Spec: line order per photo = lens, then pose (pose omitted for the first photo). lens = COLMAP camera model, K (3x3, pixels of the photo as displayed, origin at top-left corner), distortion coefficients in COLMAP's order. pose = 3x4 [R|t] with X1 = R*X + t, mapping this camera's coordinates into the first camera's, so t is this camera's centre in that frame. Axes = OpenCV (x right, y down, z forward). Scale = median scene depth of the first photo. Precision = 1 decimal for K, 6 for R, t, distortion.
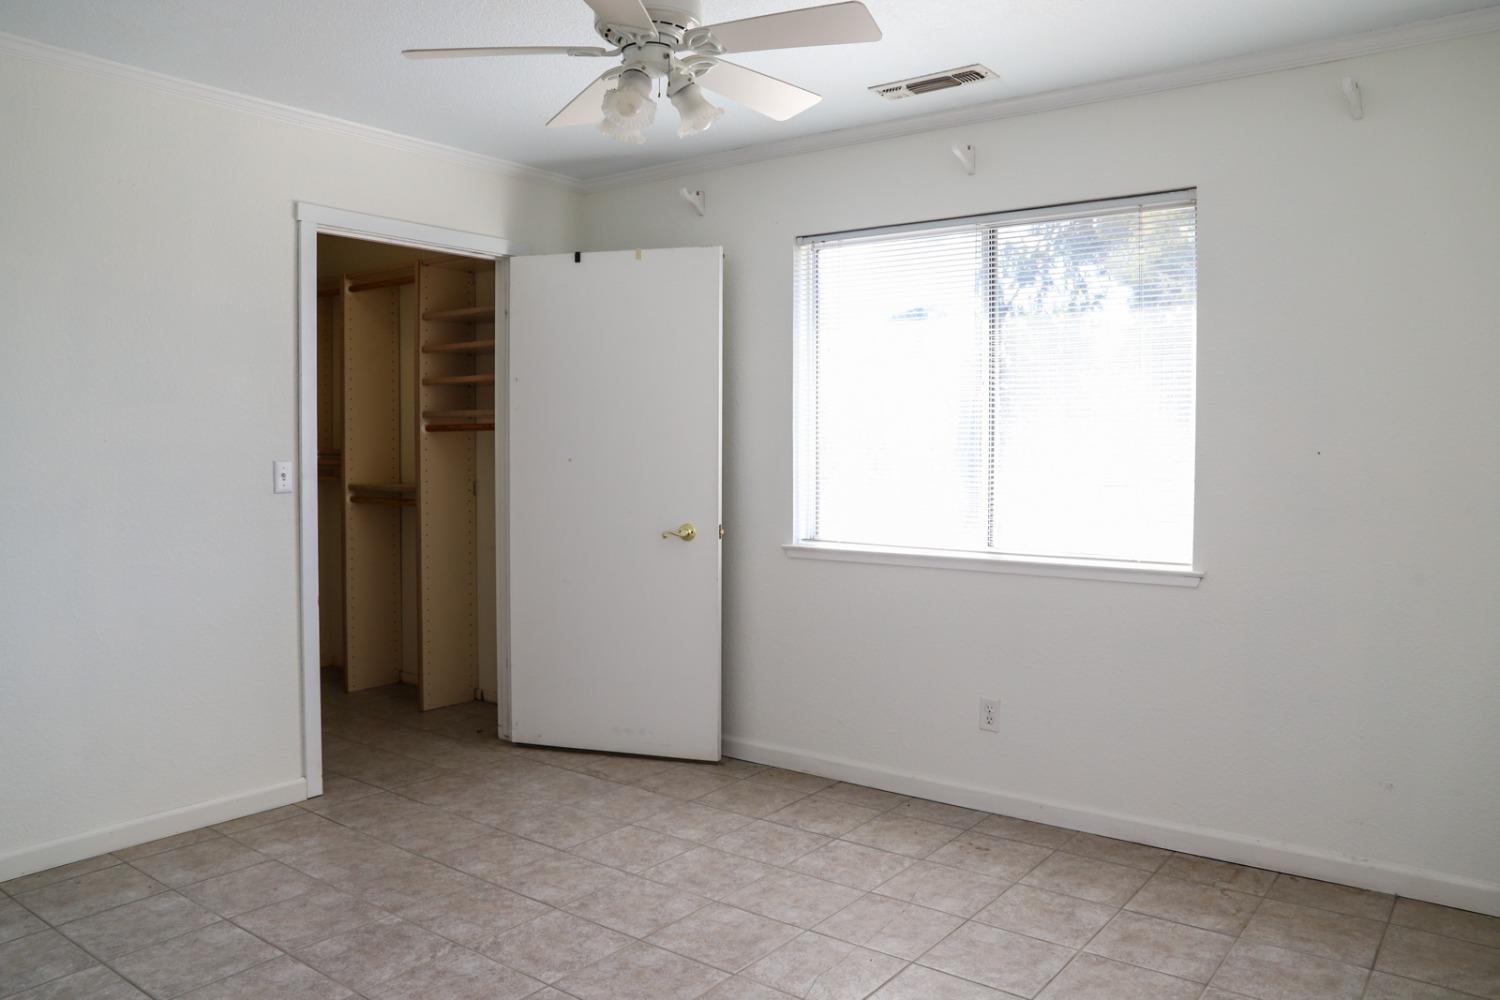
lens RADIAL K [[1076.7, 0, 754.9], [0, 1076.7, 480.4], [0, 0, 1]] dist [-0.130371, 0.089251]
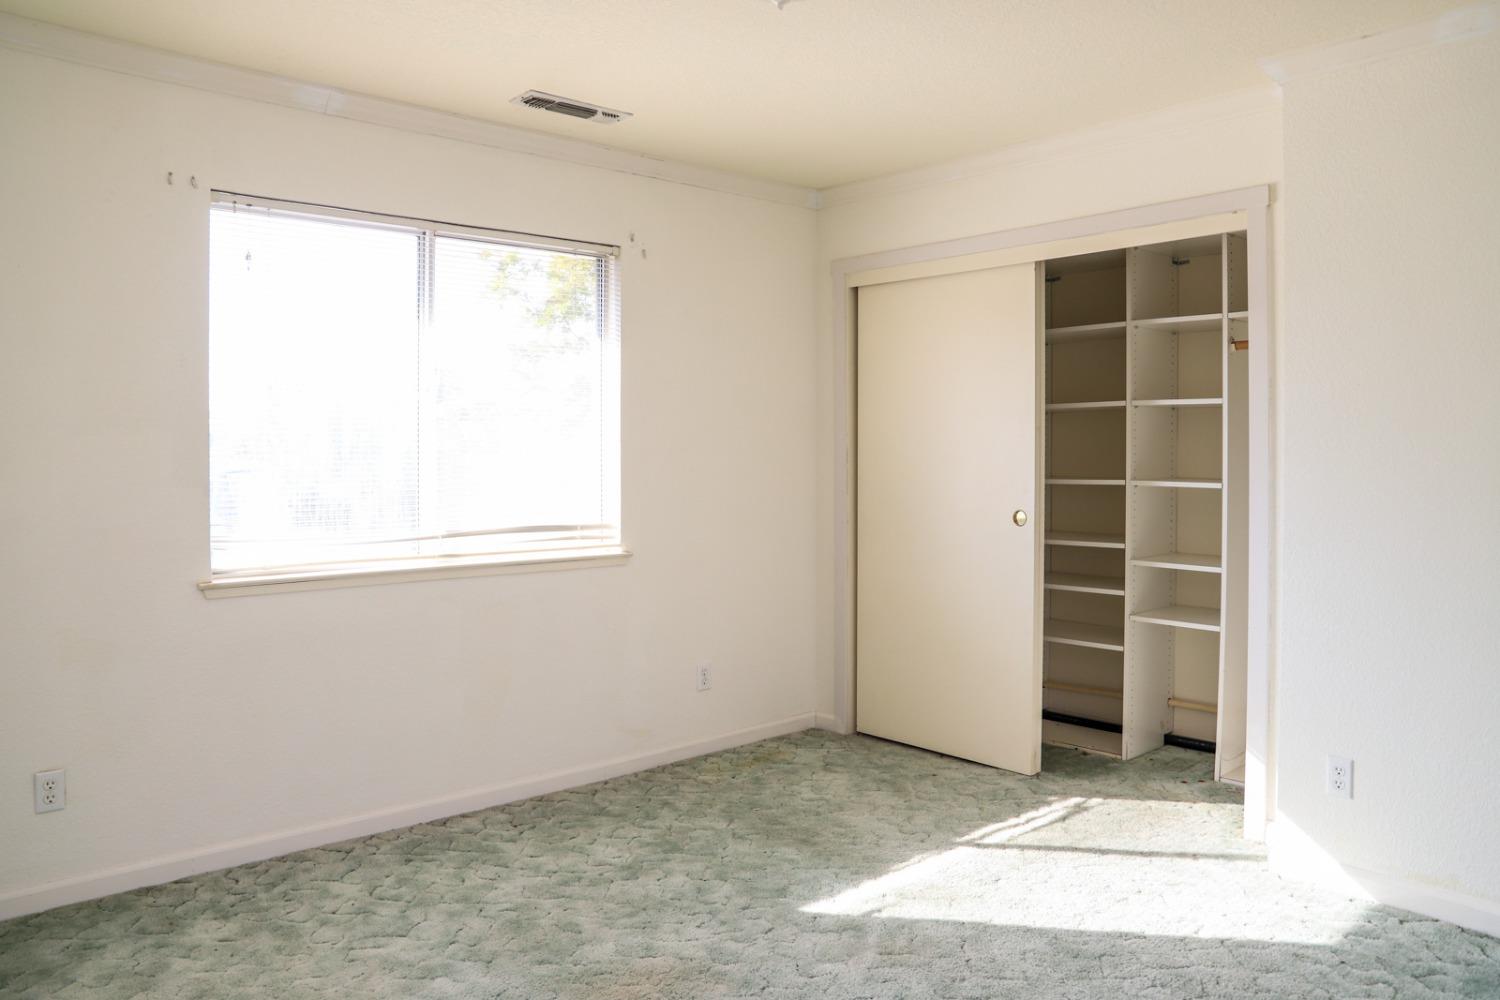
lens RADIAL K [[1076.7, 0, 754.9], [0, 1076.7, 480.4], [0, 0, 1]] dist [-0.130371, 0.089251]
pose [[0.203847, -0.034961, 0.978378, -0.842514], [0.038148, 0.998887, 0.027745, -0.029395], [-0.978259, 0.031668, 0.204954, 0.621683]]
